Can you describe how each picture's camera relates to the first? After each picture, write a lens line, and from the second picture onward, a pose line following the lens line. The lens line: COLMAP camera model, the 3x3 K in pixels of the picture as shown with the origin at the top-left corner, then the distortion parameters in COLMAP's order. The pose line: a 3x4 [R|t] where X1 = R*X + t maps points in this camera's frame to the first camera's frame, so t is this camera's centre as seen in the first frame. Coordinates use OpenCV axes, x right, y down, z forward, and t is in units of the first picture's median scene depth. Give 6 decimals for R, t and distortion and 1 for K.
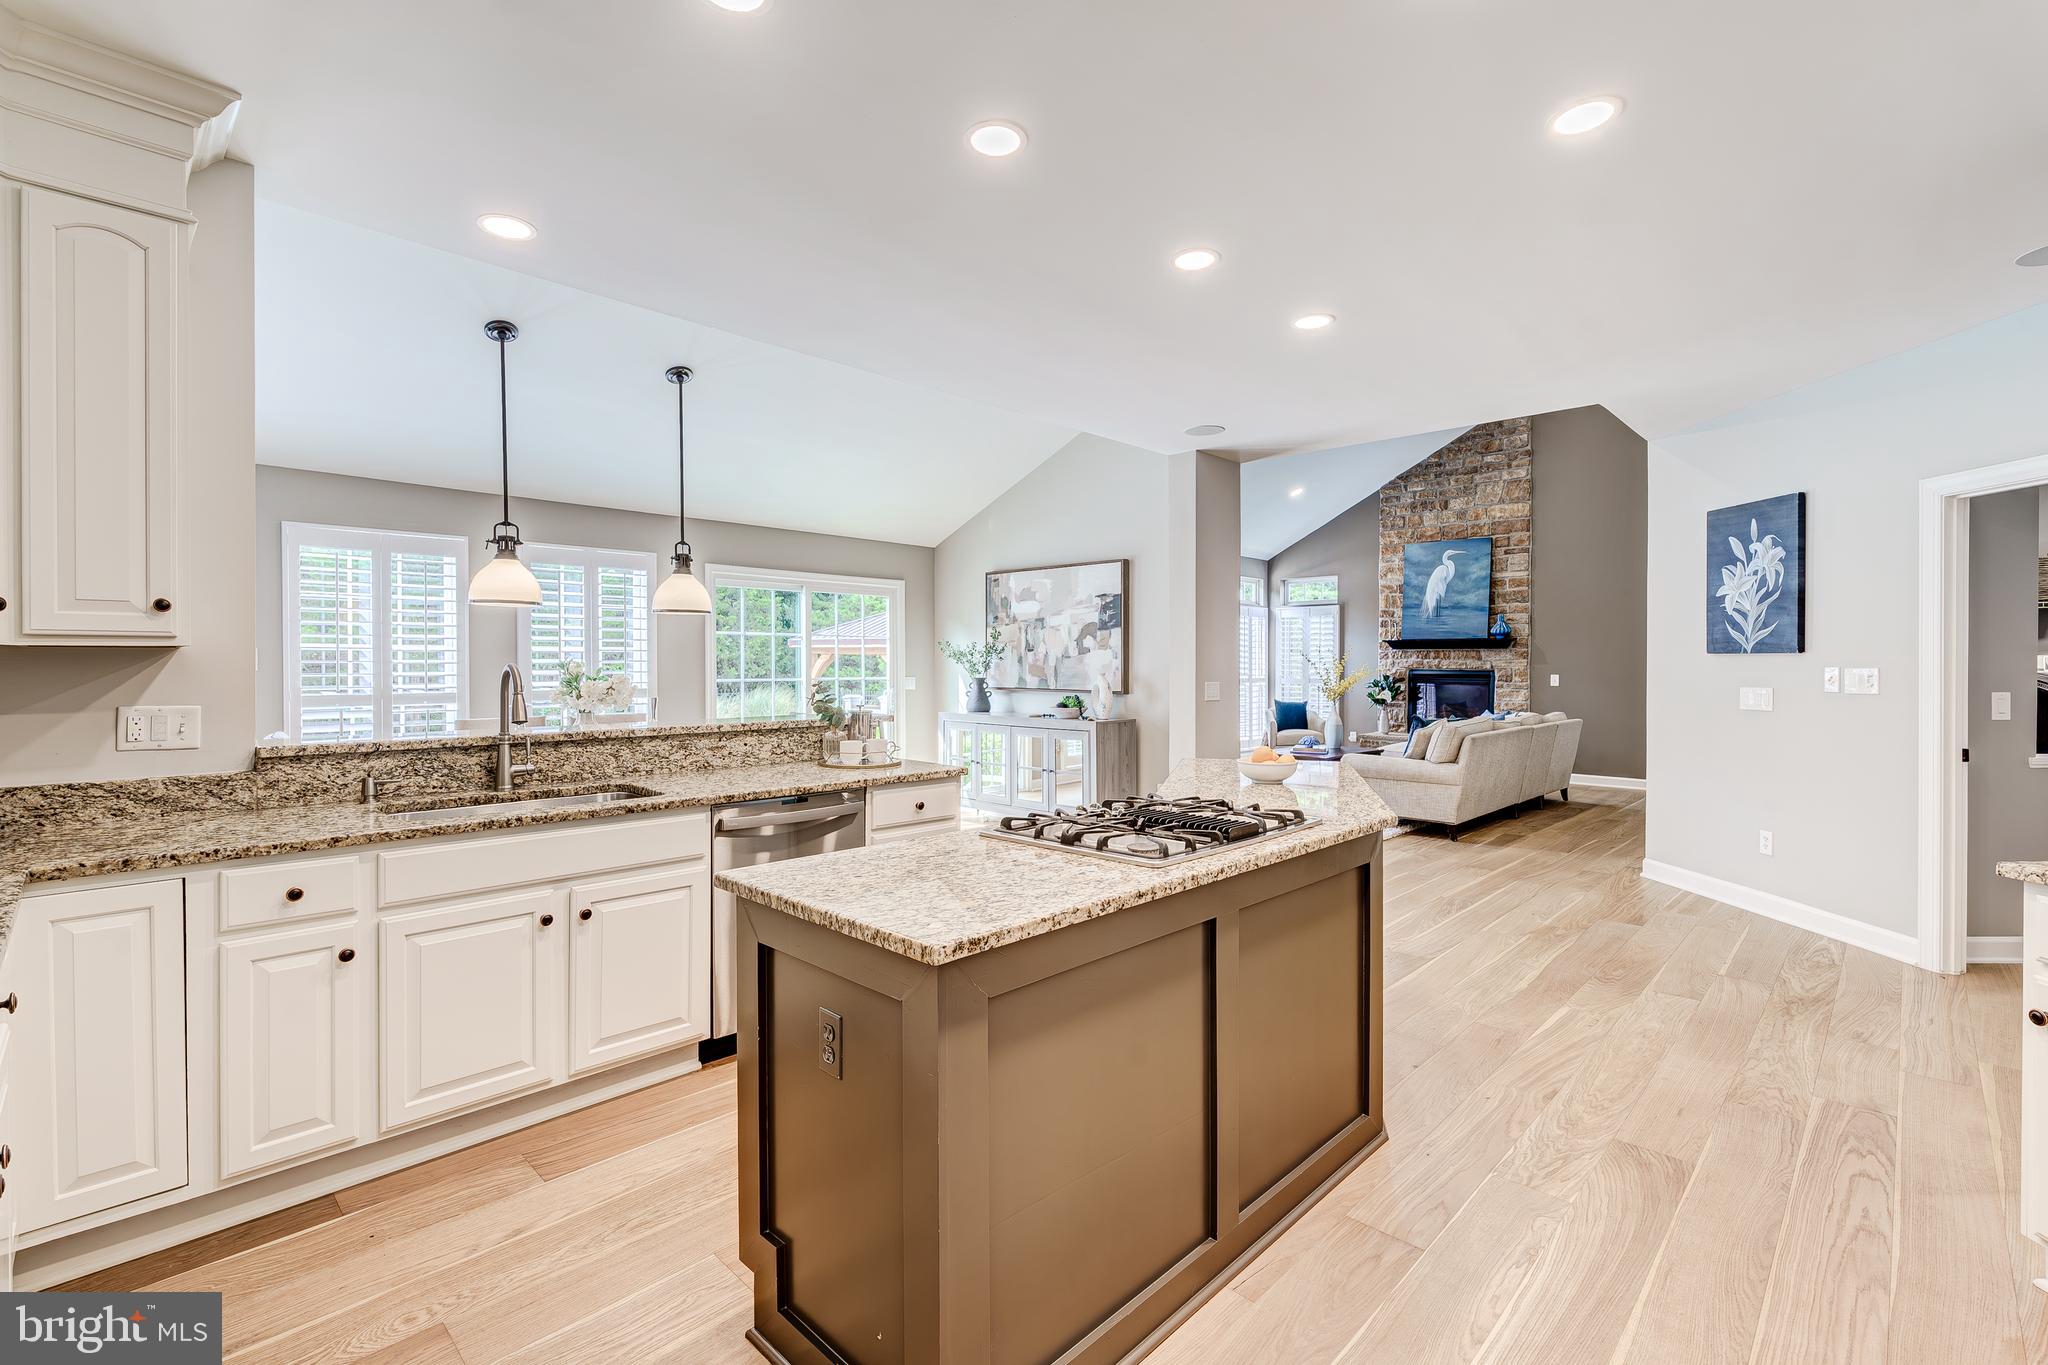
lens RADIAL K [[922.3, 0, 1023.1], [0, 922.3, 666.2], [0, 0, 1]] dist [-0.001707, -0.000651]
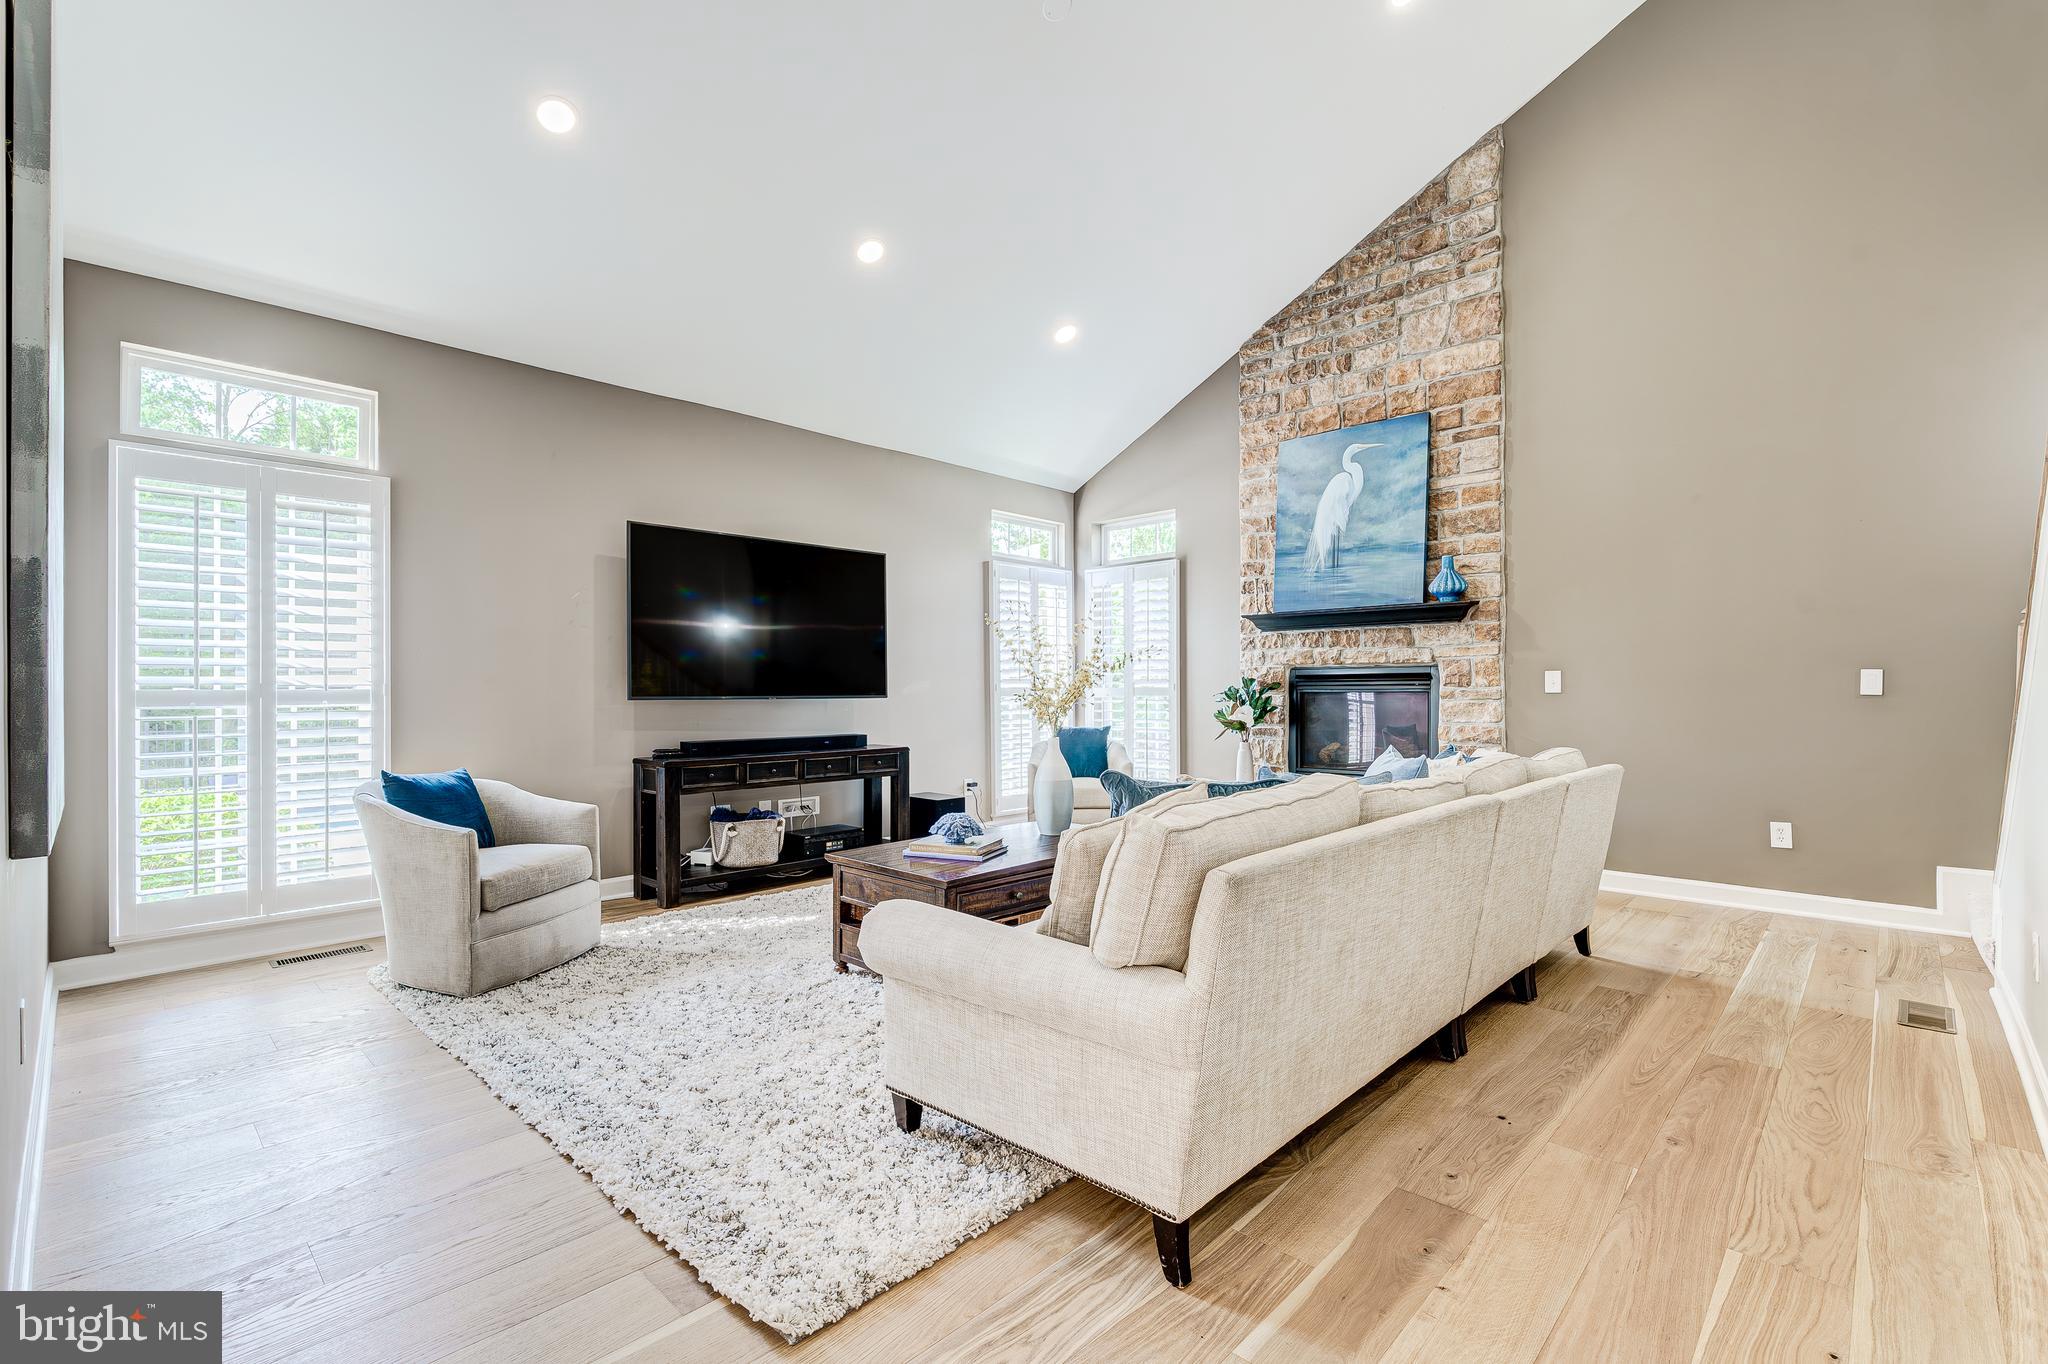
lens RADIAL K [[922.3, 0, 1024.8], [0, 922.3, 679.8], [0, 0, 1]] dist [-0.001707, -0.000651]
pose [[0.999945, -0.007328, 0.007523, 0.268500], [0.007413, 0.999908, -0.011386, 0.016916], [-0.007439, 0.011442, 0.999907, 0.470771]]
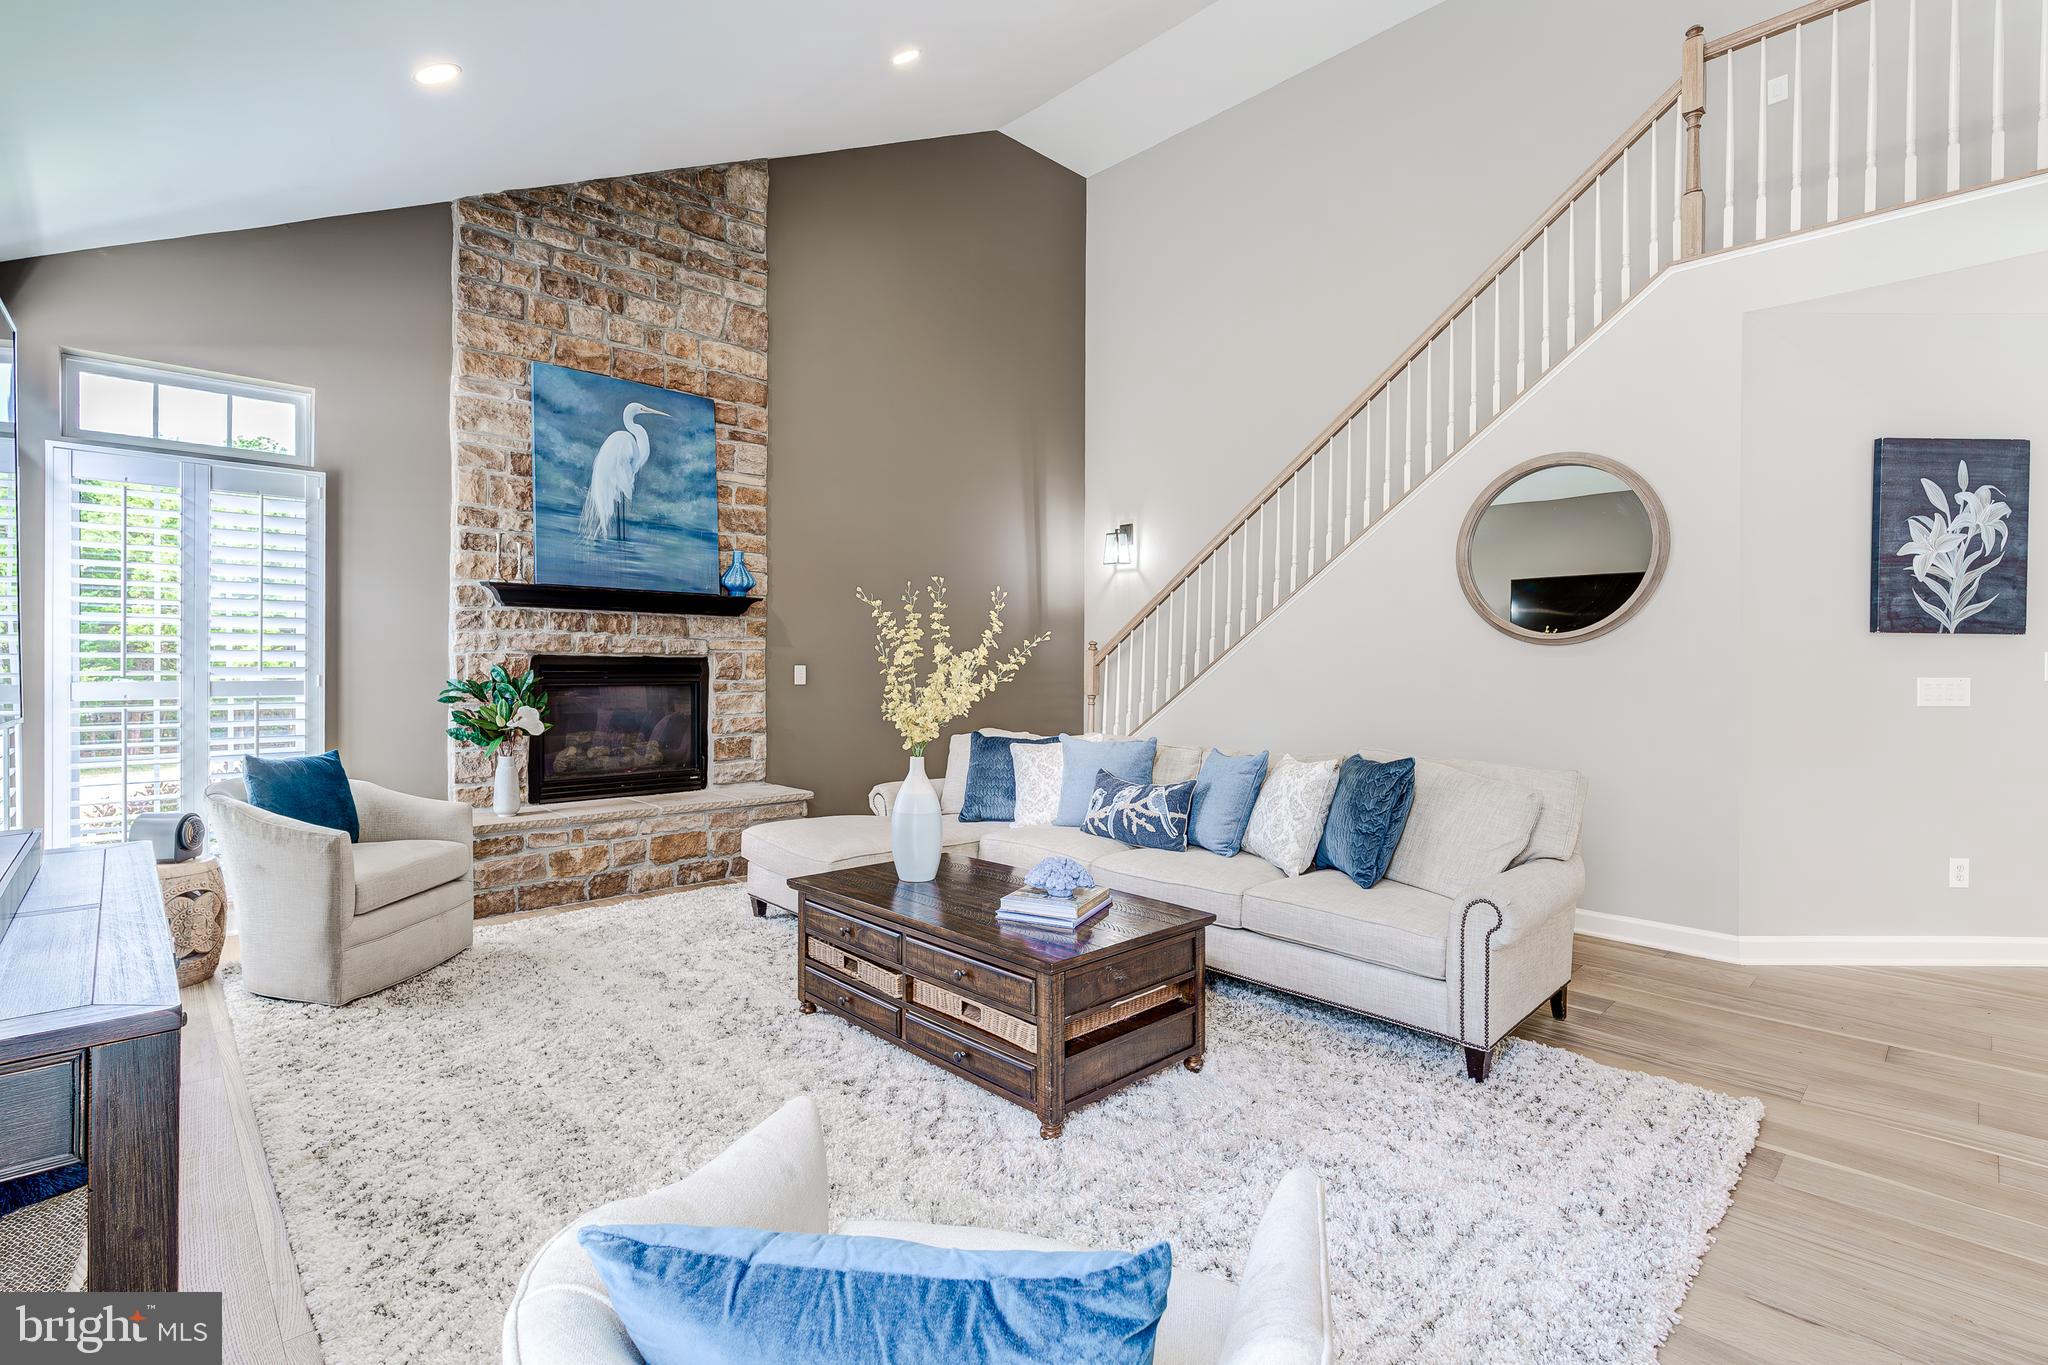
lens RADIAL K [[922.3, 0, 1034.9], [0, 922.3, 666.9], [0, 0, 1]] dist [-0.001707, -0.000651]
pose [[0.029567, -0.003234, 0.999558, -0.003696], [-0.005061, 0.999981, 0.003385, 0.006995], [-0.999550, -0.005158, 0.029550, 0.791502]]
